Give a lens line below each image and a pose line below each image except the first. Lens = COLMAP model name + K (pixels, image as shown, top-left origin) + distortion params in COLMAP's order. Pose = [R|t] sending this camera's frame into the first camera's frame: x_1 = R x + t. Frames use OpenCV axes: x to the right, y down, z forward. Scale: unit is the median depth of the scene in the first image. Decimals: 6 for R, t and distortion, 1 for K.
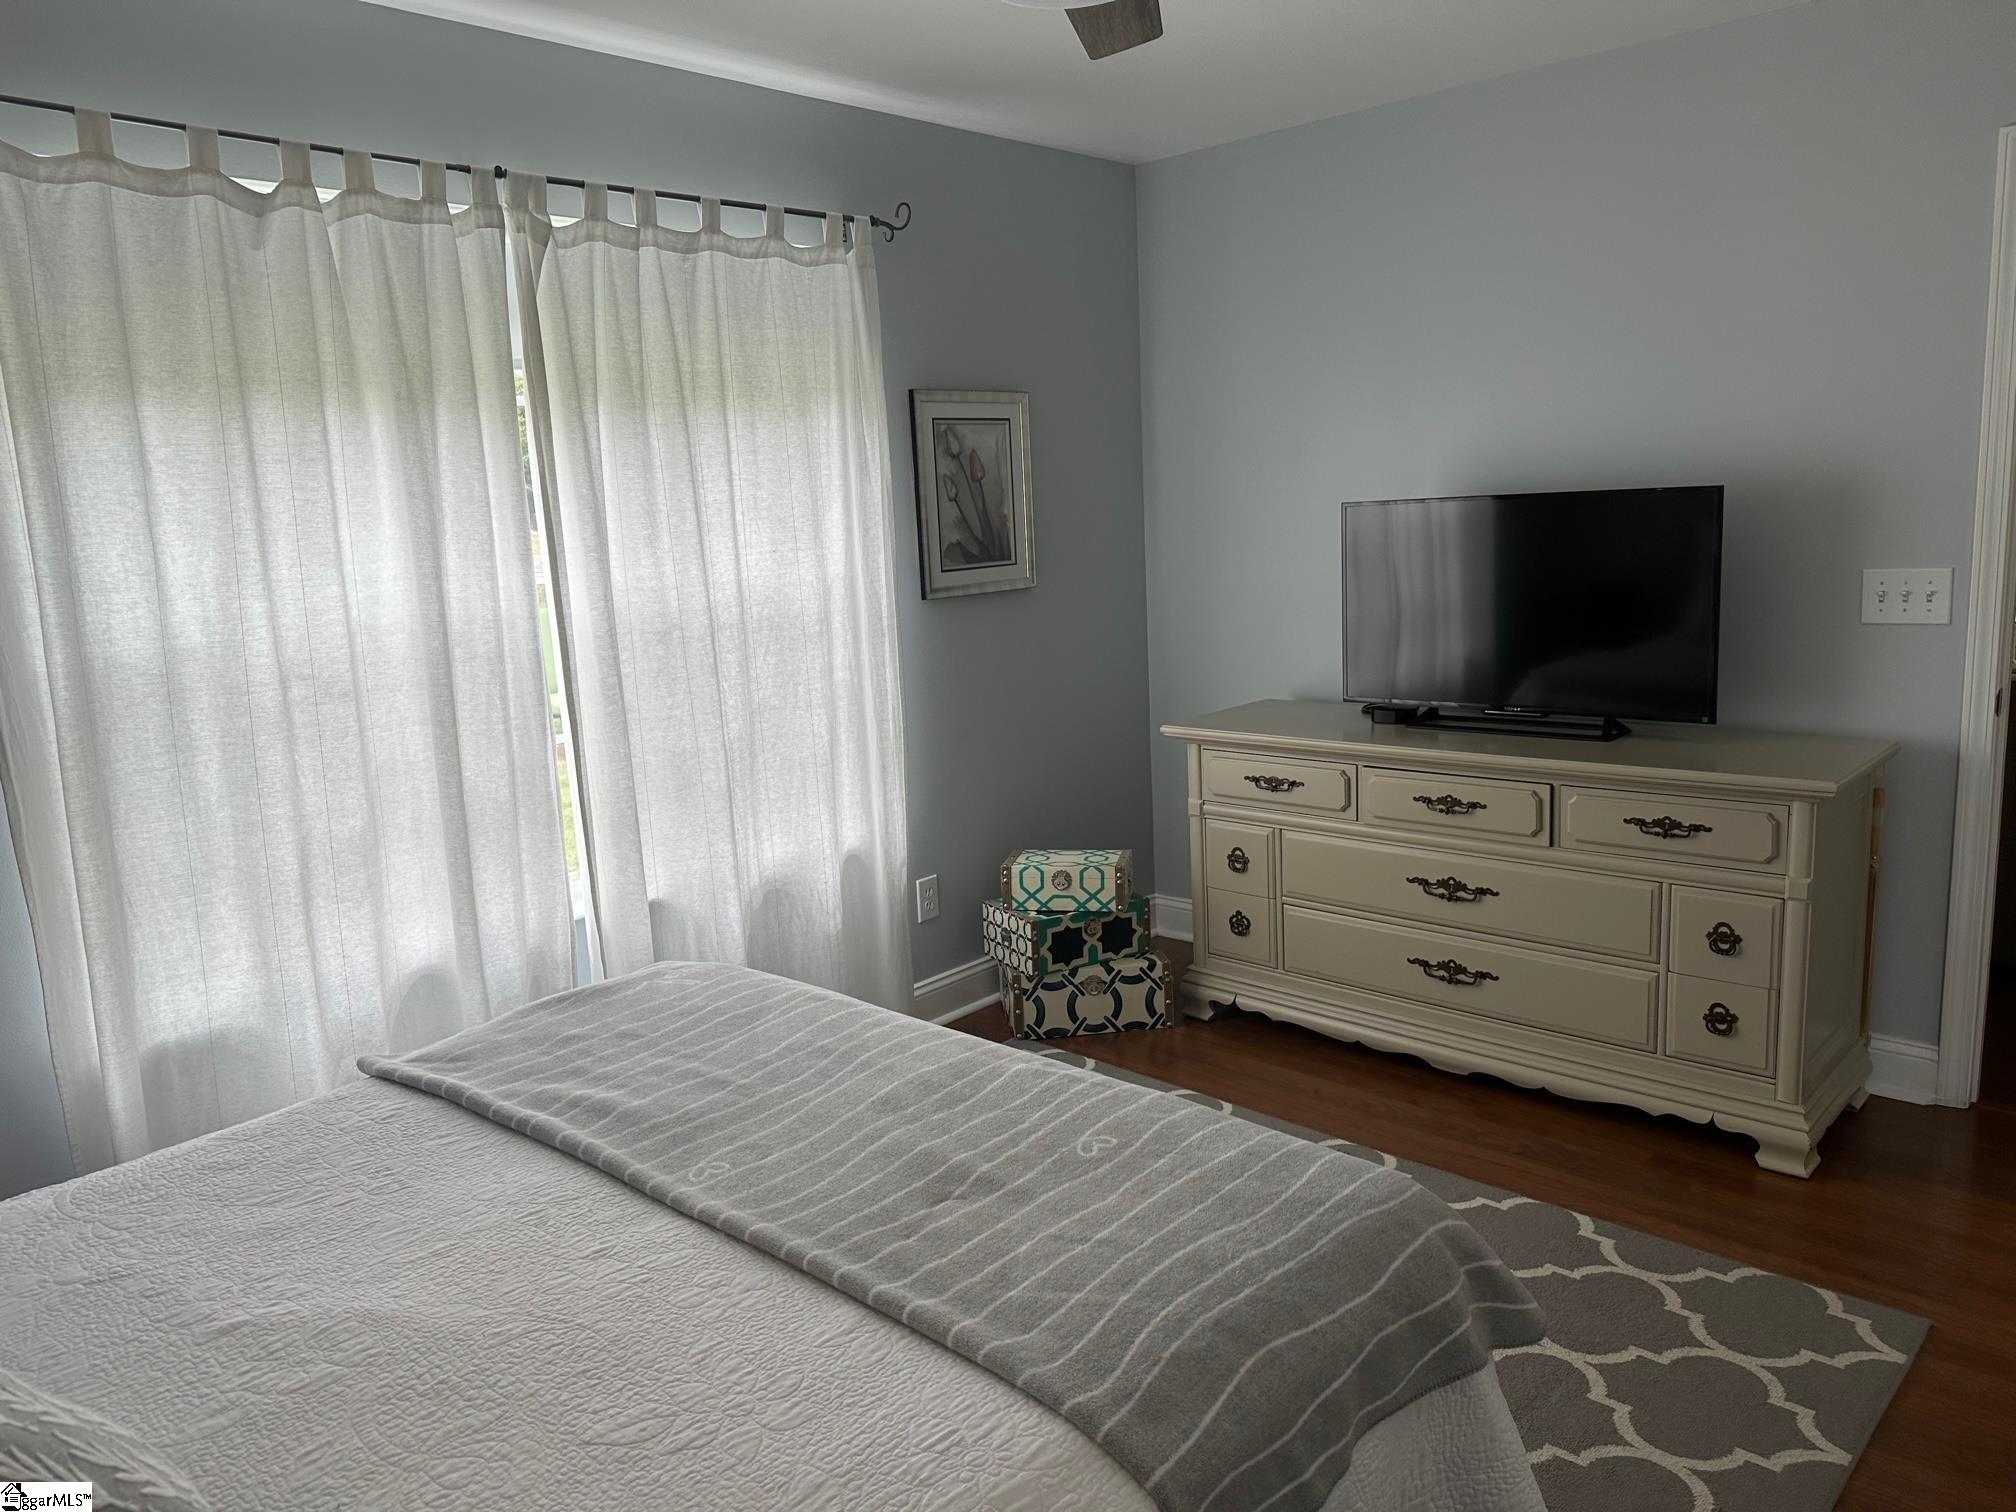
lens RADIAL K [[1419.5, 0, 1007.4], [0, 1419.5, 768.3], [0, 0, 1]] dist [0.076392, -0.090658]
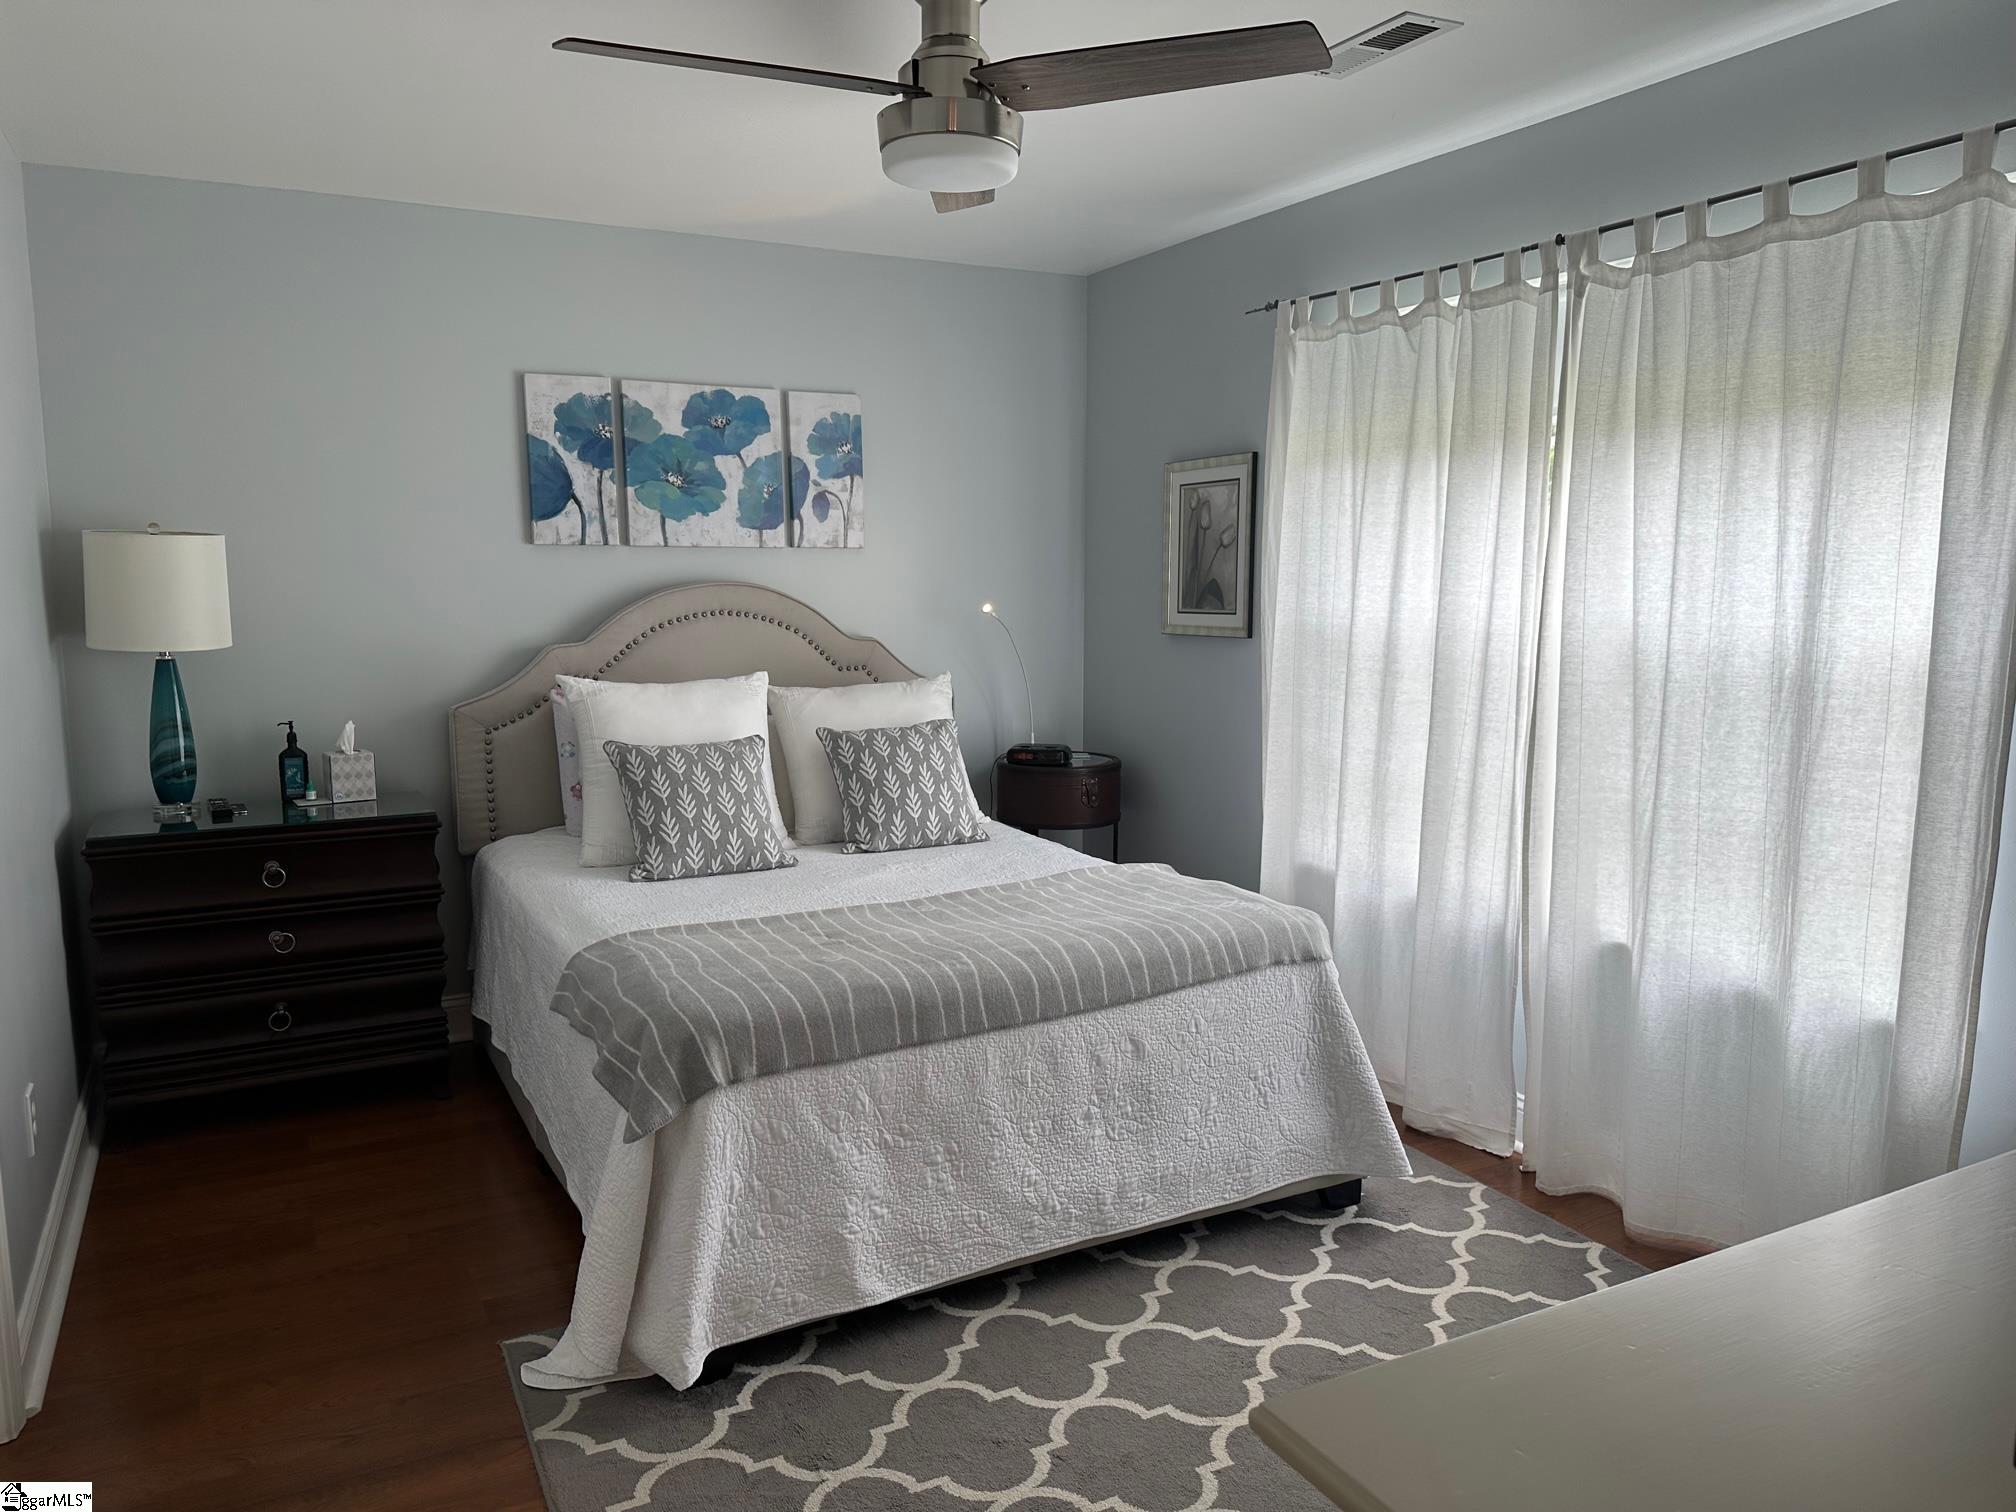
lens RADIAL K [[1419.5, 0, 988.6], [0, 1419.5, 755.1], [0, 0, 1]] dist [0.076392, -0.090658]
pose [[-0.330673, 0.178886, -0.926636, 2.234375], [-0.154063, 0.958468, 0.240009, -0.564622], [0.931085, 0.222125, -0.289380, 2.461888]]
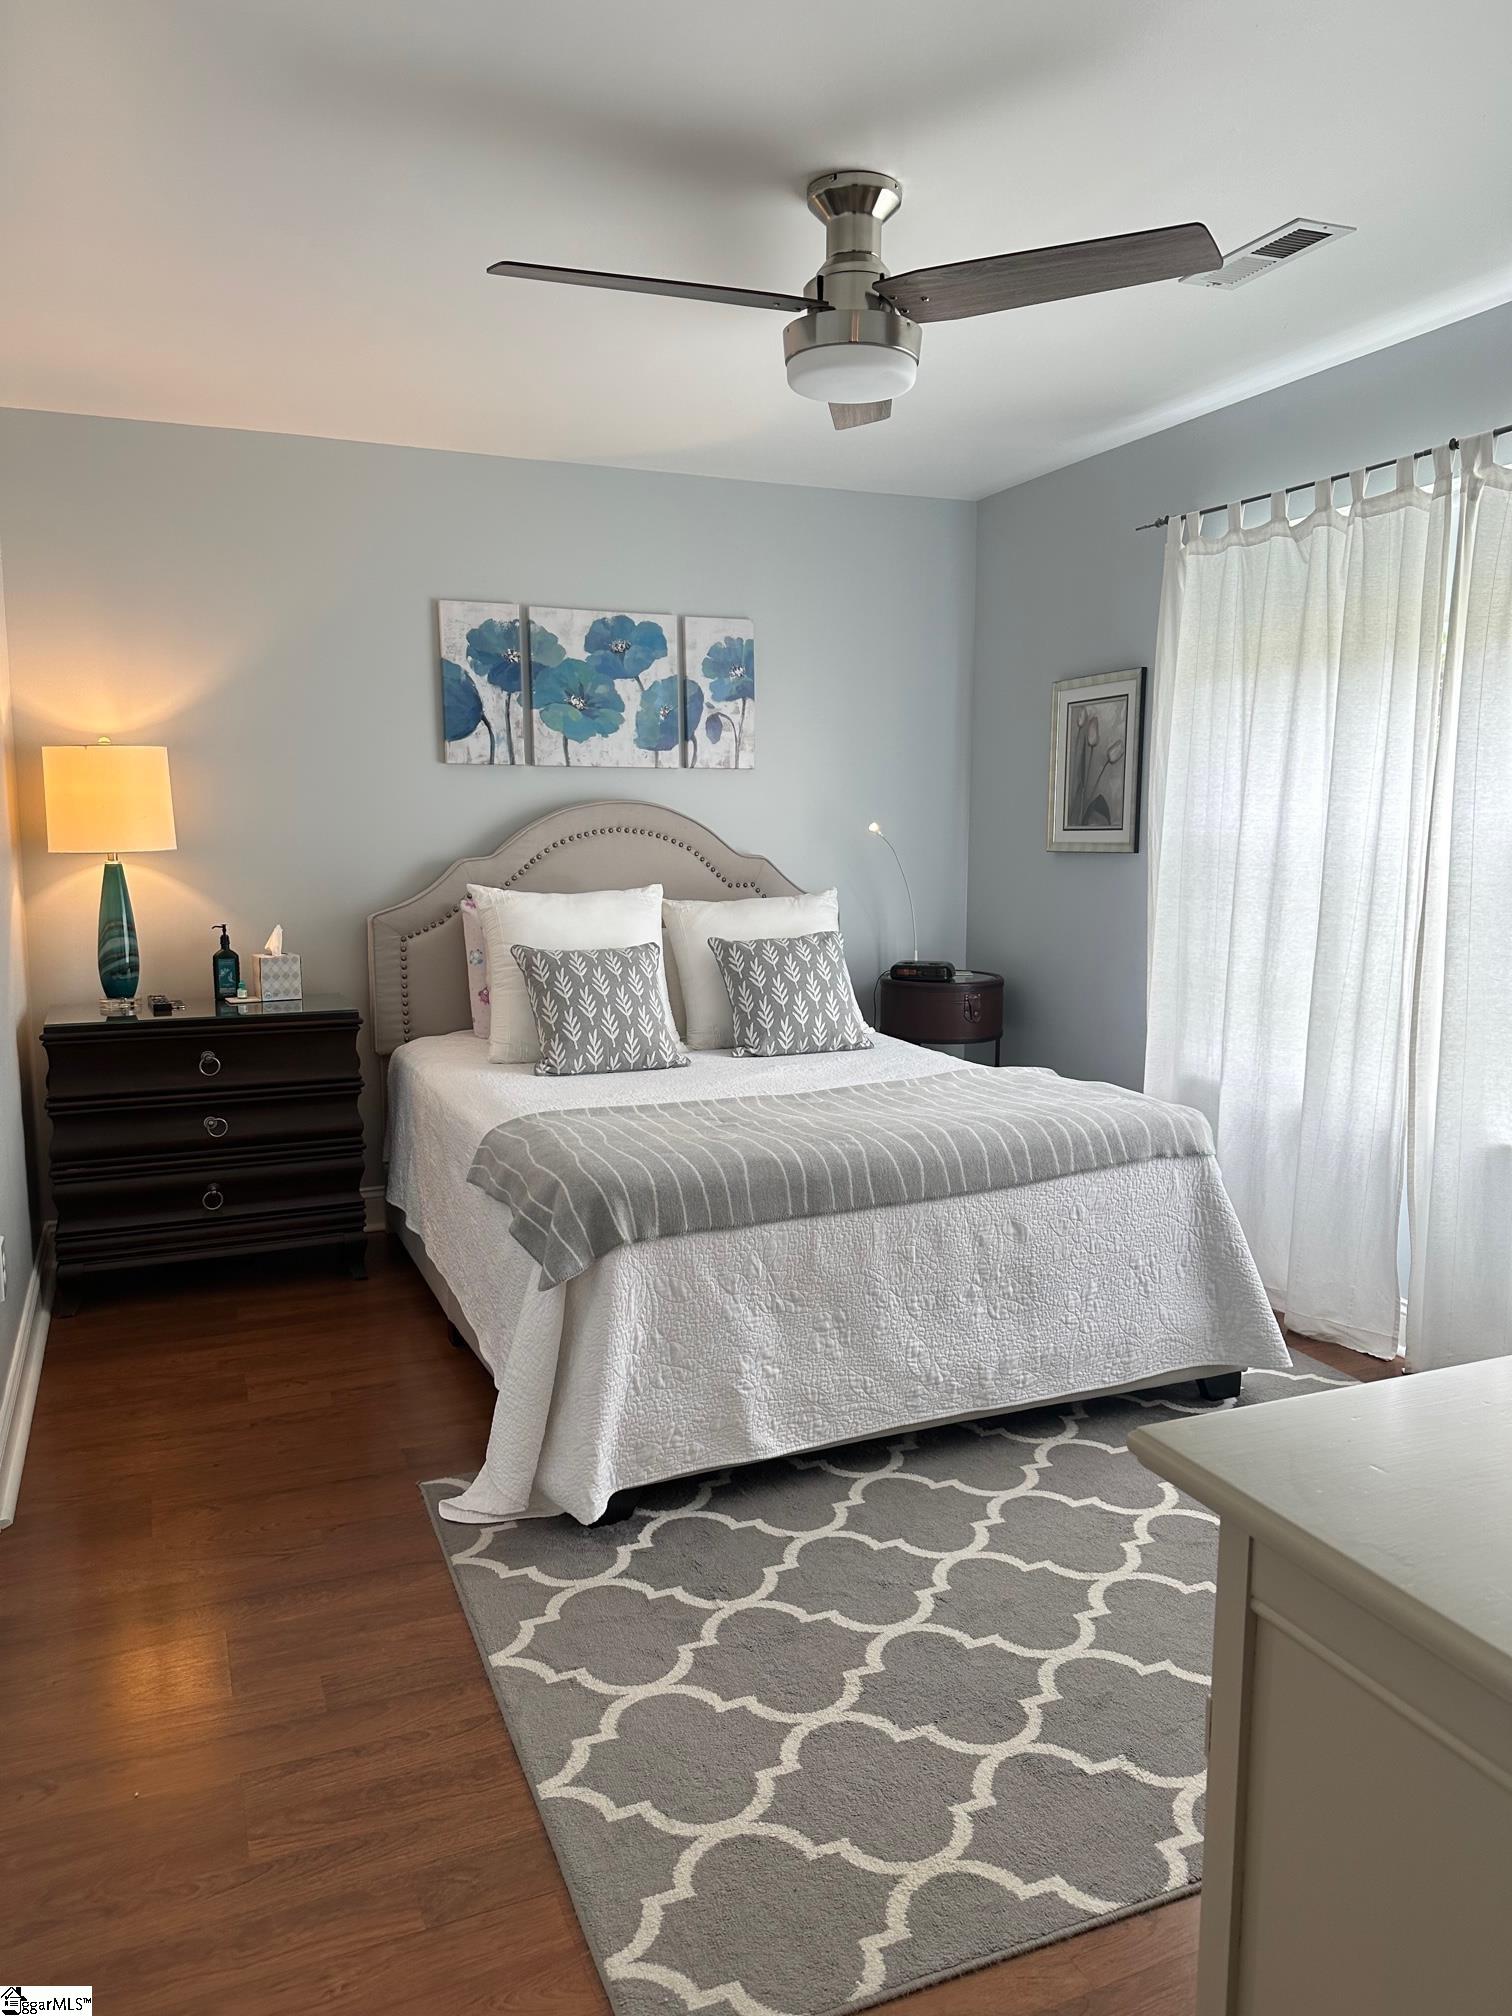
lens RADIAL K [[1419.5, 0, 755.9], [0, 1419.5, 1004.7], [0, 0, 1]] dist [0.076392, -0.090658]
pose [[-0.403723, 0.172799, -0.898414, 2.375583], [-0.146024, 0.957241, 0.249733, -0.480105], [0.903153, 0.232013, -0.361228, 2.503991]]
